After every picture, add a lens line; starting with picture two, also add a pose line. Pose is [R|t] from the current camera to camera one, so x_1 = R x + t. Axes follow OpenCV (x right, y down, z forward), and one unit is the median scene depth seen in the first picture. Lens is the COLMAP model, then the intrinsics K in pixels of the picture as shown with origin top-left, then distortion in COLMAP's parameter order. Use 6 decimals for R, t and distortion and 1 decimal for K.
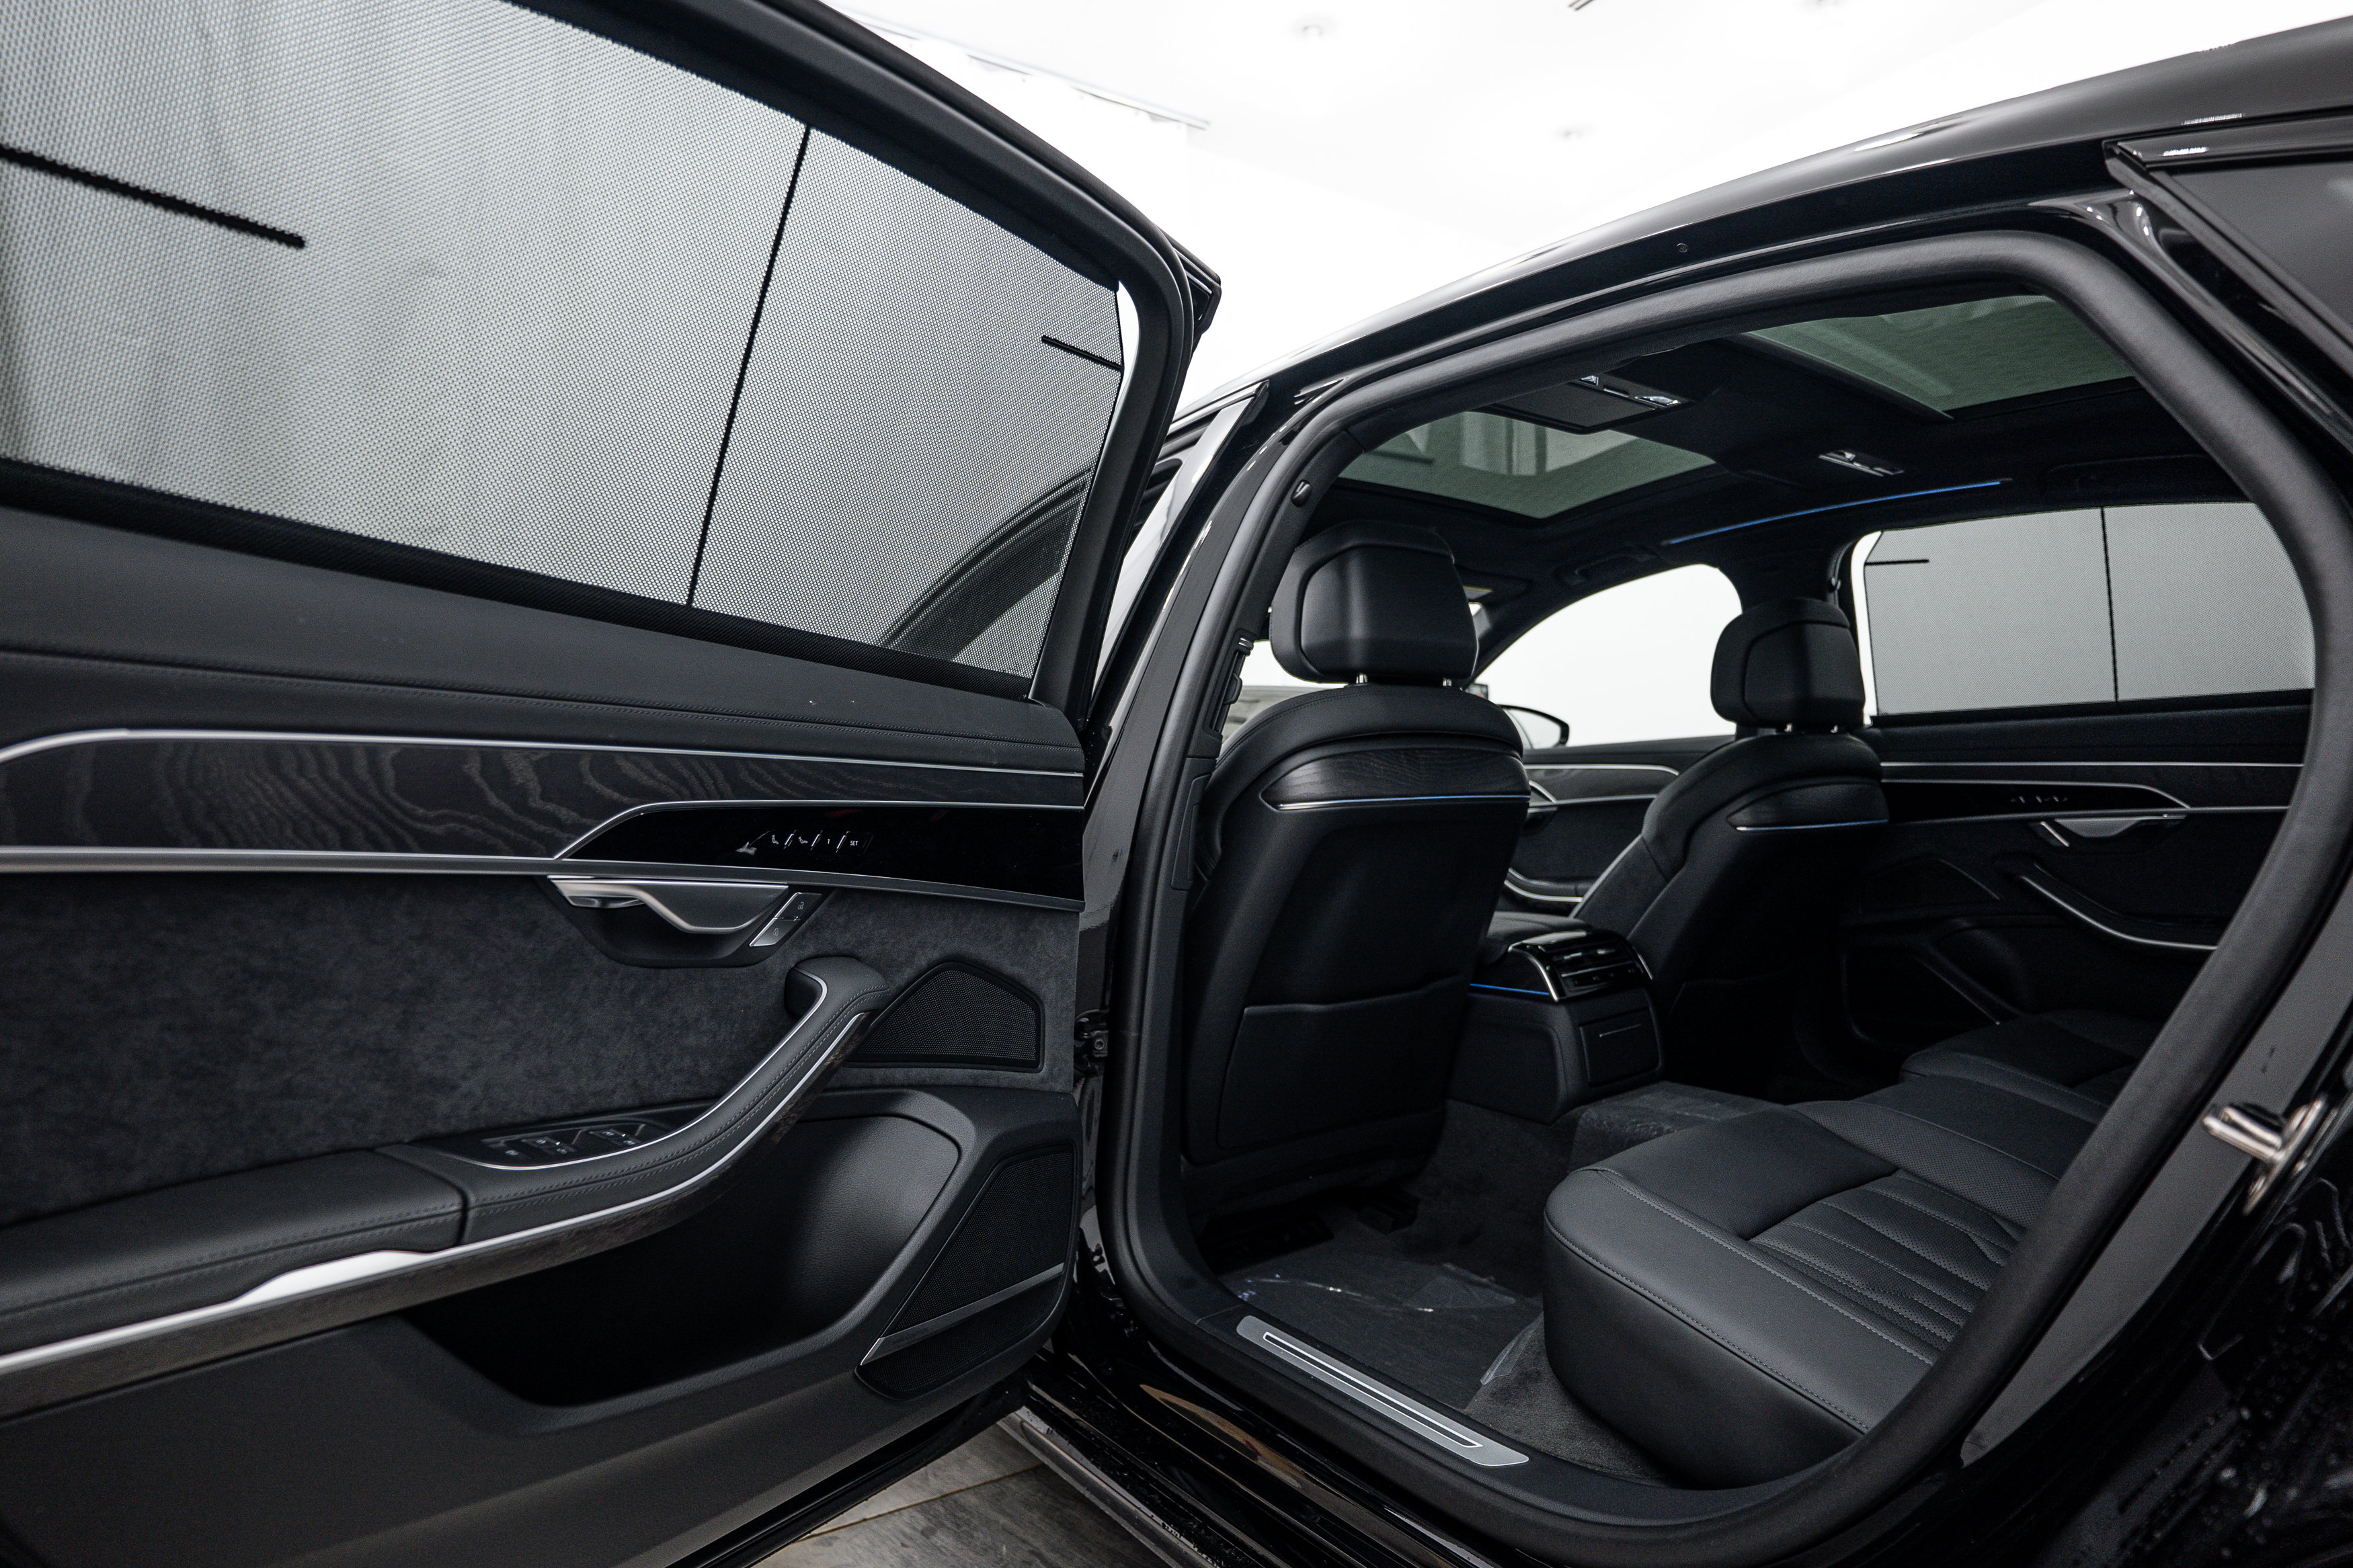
lens RADIAL K [[1279.3, 0, 1176.5], [0, 1279.3, 784.0], [0, 0, 1]] dist [-0.093642, 0.074646]
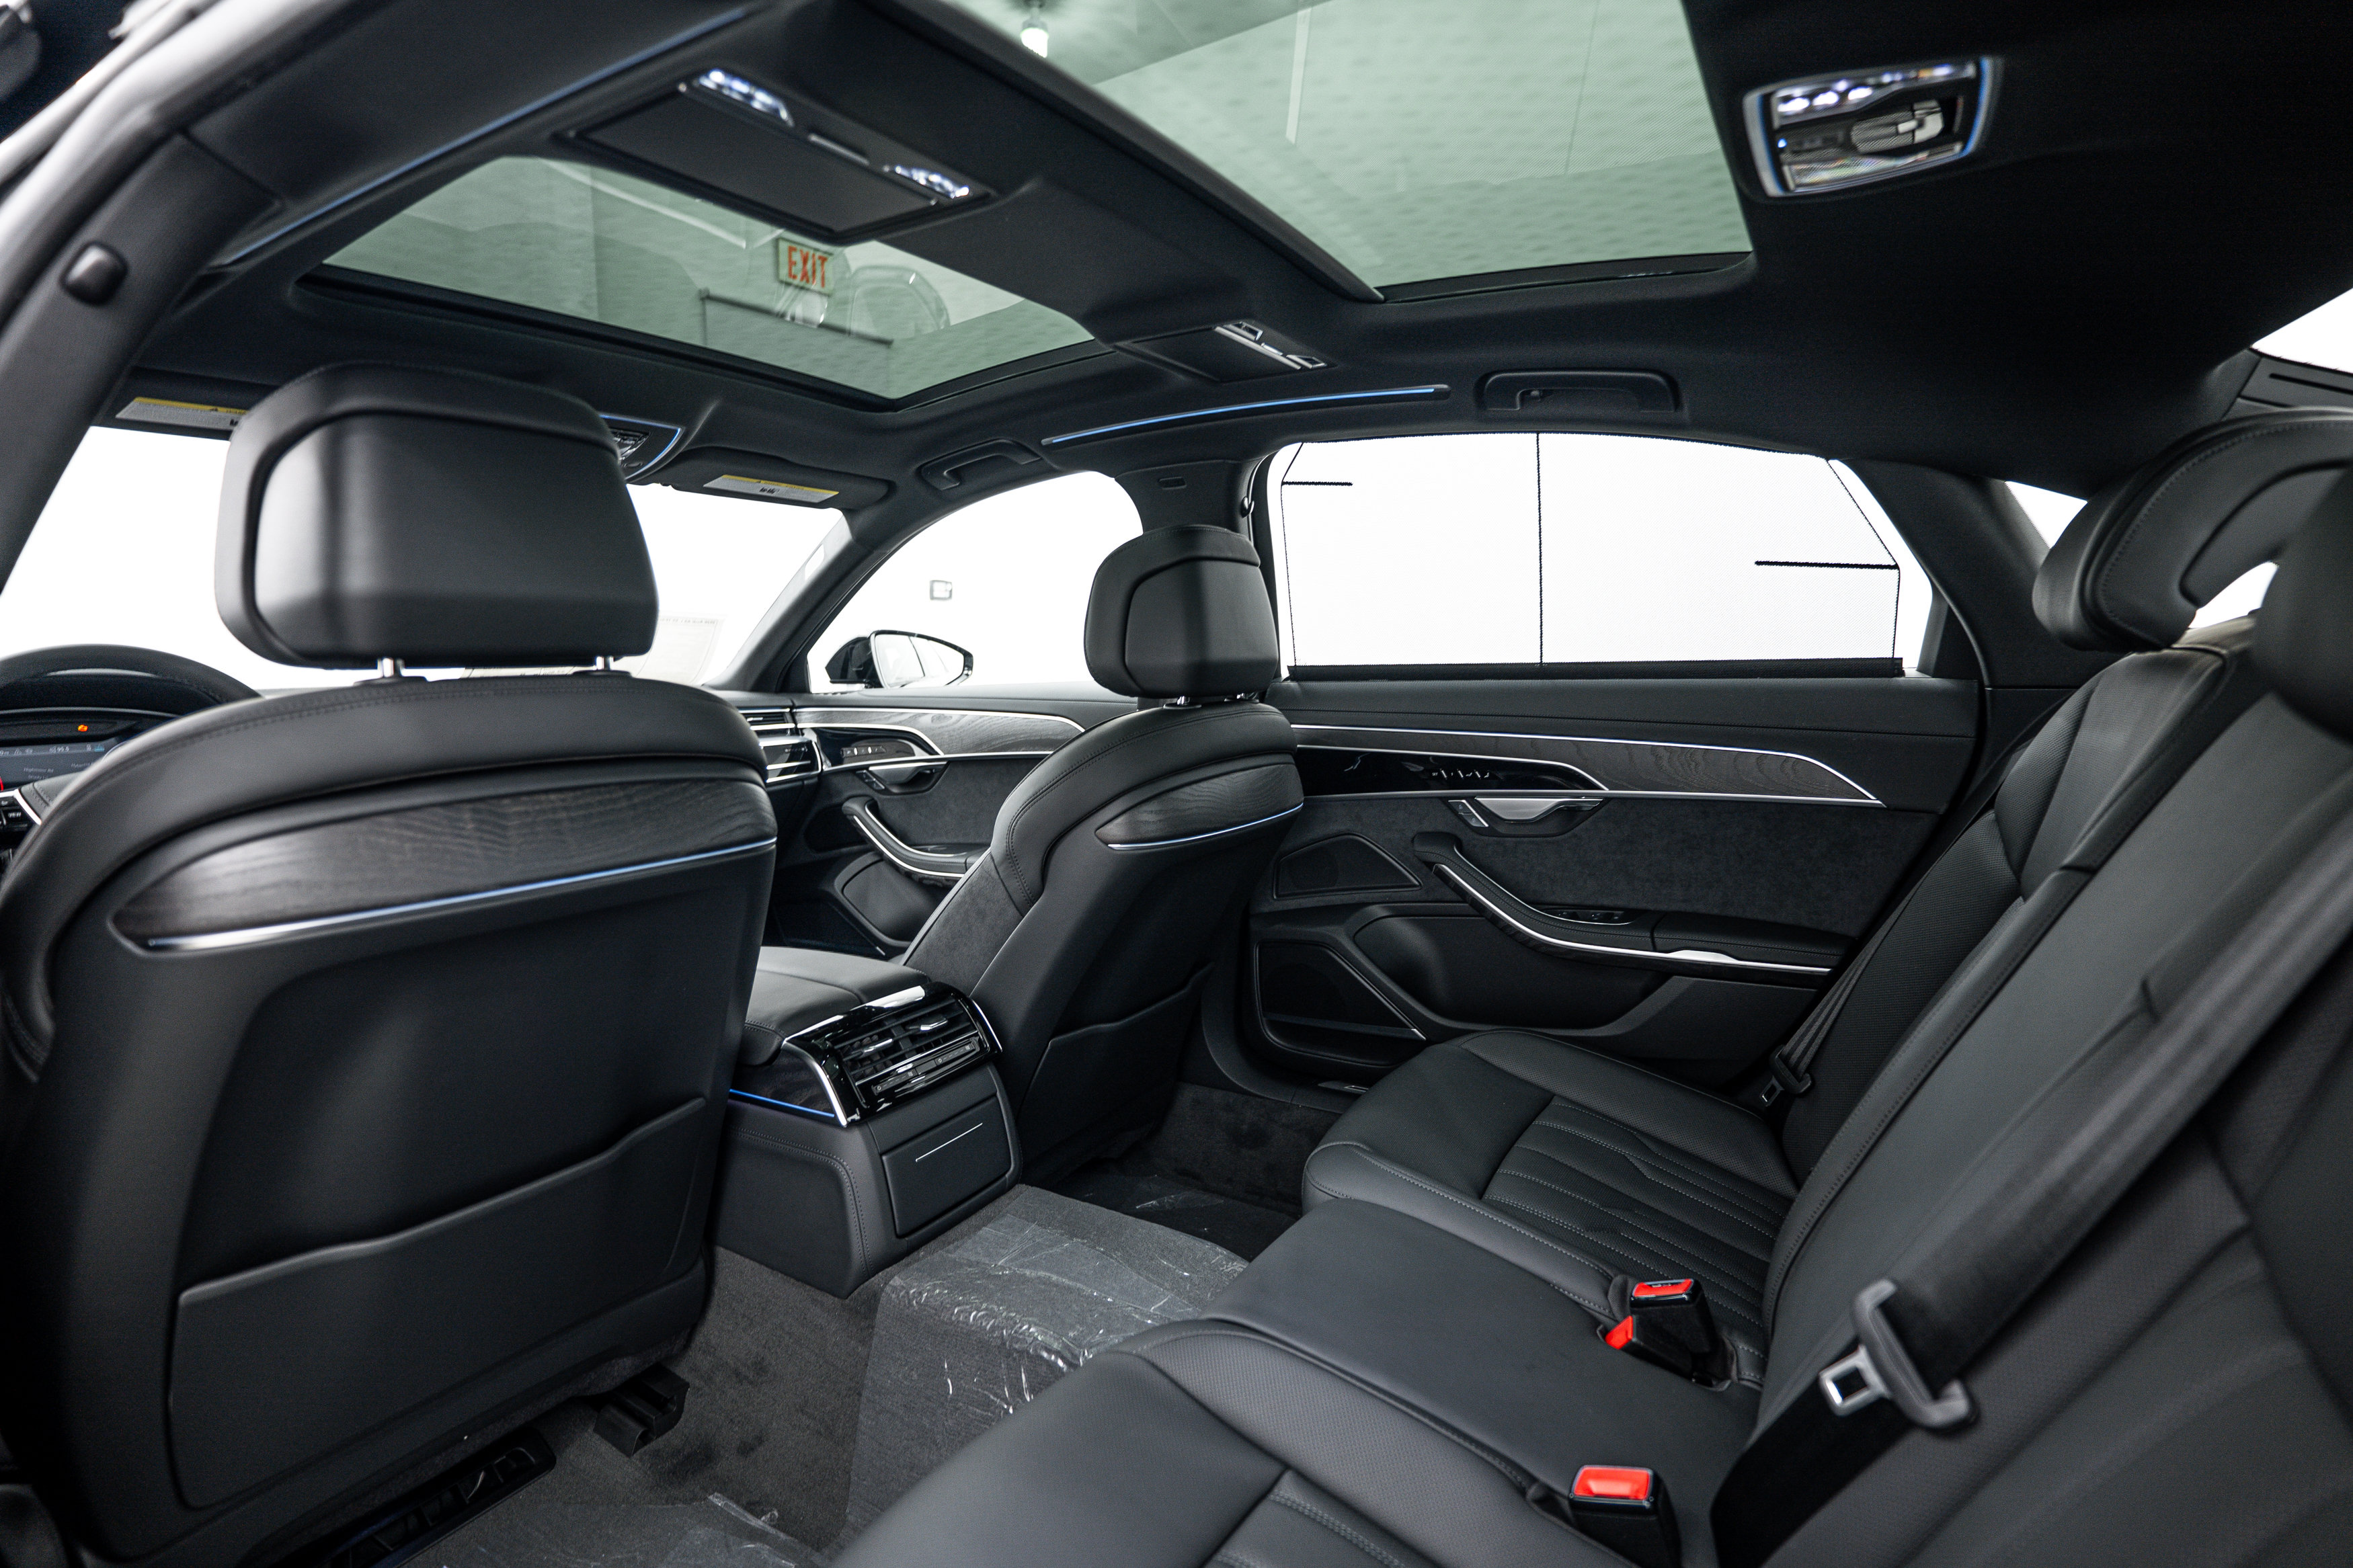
lens RADIAL K [[1166.5, 0, 1176.5], [0, 1166.5, 784.0], [0, 0, 1]] dist [-0.002158, 0.000209]
pose [[0.924971, -0.041208, 0.377797, 0.219312], [0.000353, 0.994197, 0.107576, -0.071419], [-0.380038, -0.099371, 0.919618, 0.351706]]
